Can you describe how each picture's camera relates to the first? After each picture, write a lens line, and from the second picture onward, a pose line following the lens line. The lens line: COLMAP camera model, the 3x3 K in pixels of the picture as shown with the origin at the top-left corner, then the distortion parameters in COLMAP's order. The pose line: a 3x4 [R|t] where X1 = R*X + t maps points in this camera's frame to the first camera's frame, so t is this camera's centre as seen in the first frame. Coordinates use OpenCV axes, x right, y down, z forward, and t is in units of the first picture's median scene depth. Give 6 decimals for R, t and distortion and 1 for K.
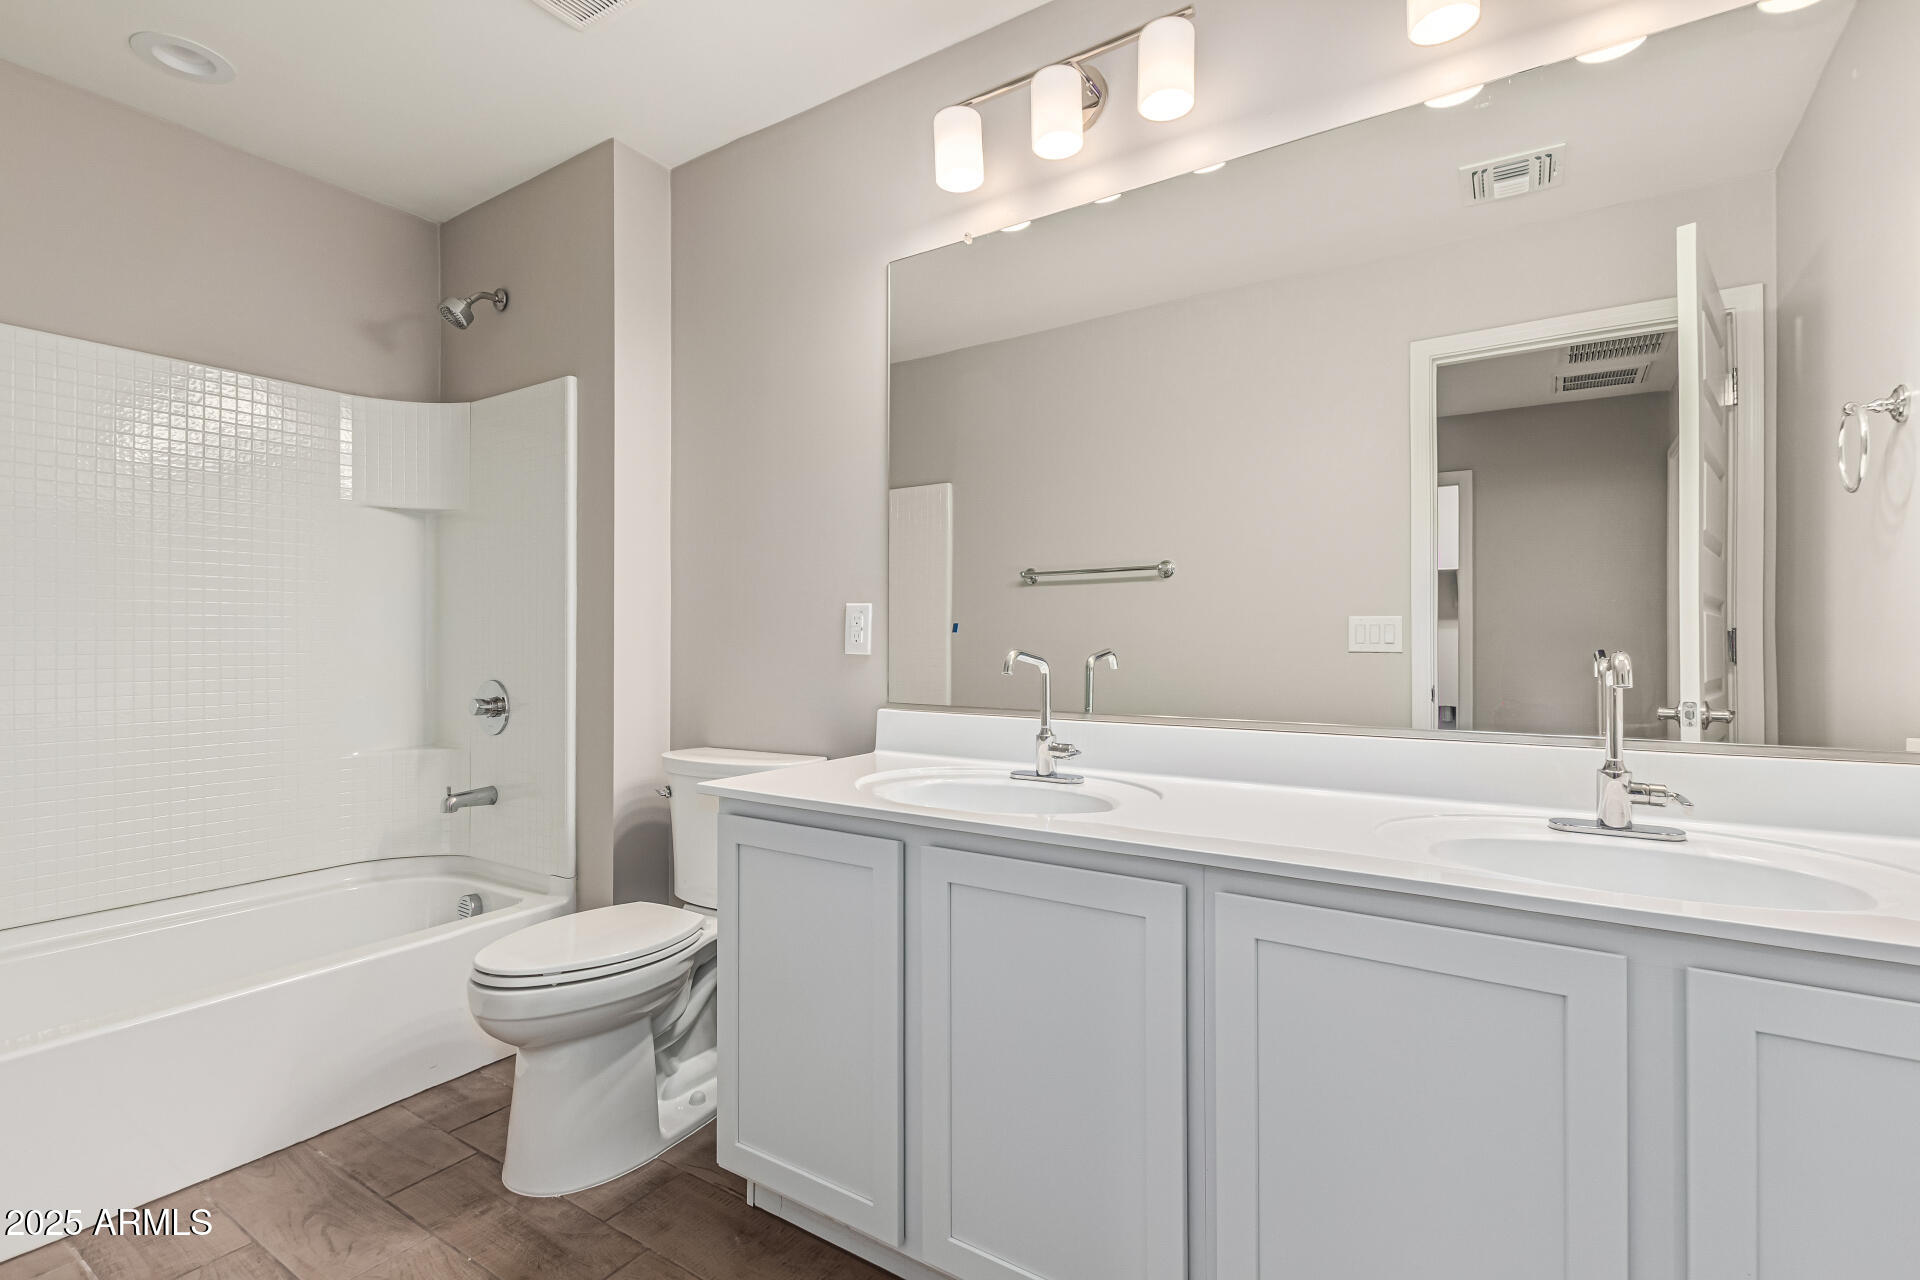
lens RADIAL K [[880.3, 0, 967.4], [0, 880.3, 641.6], [0, 0, 1]] dist [0.008864, -0.001811]
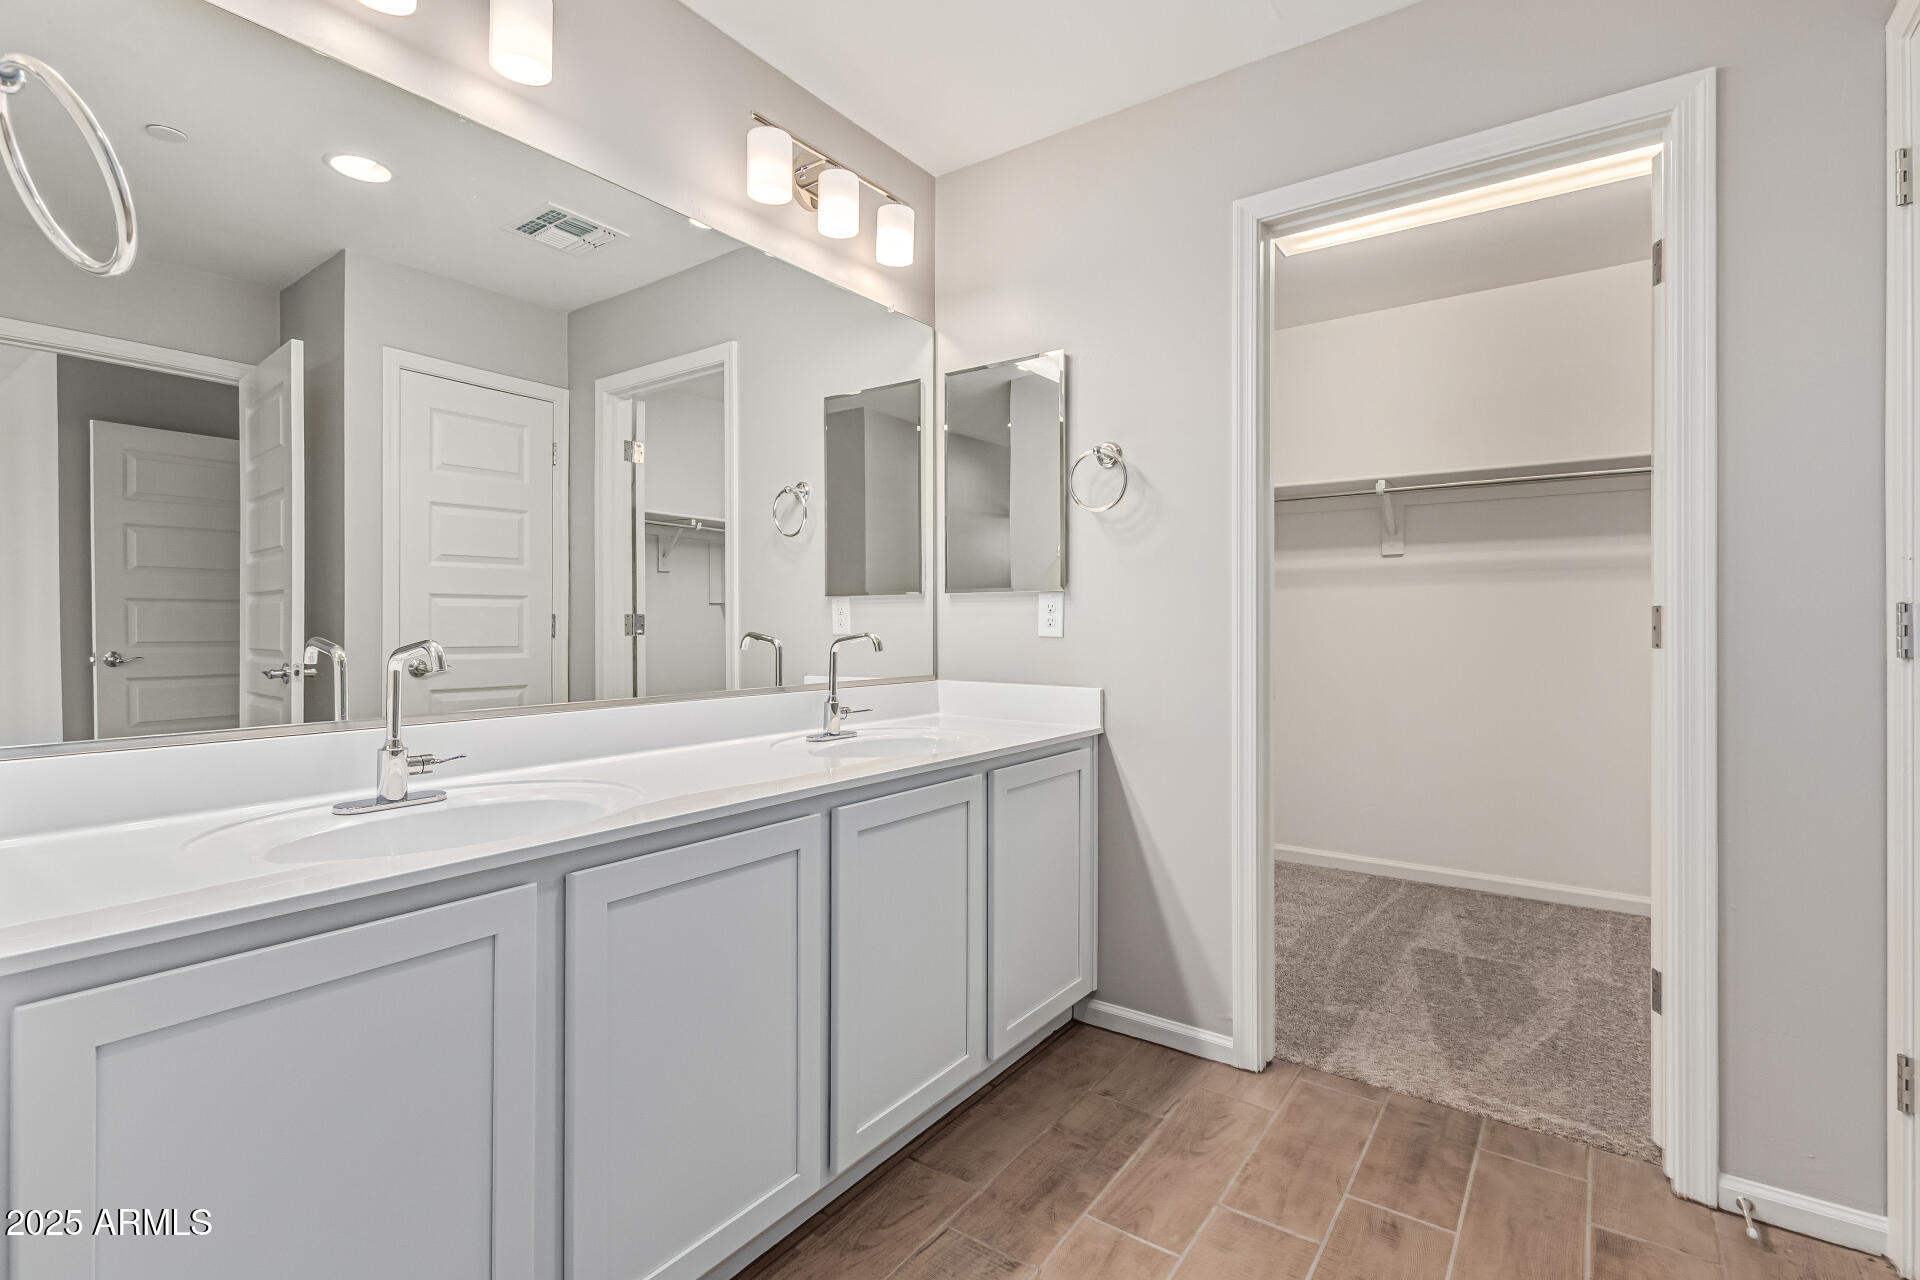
lens RADIAL K [[880.3, 0, 966.3], [0, 880.3, 629.1], [0, 0, 1]] dist [0.008864, -0.001811]
pose [[0.059840, -0.000437, 0.998208, -0.659056], [0.007280, 0.999973, 0.000001, 0.004267], [-0.998181, 0.007267, 0.059841, 0.439346]]
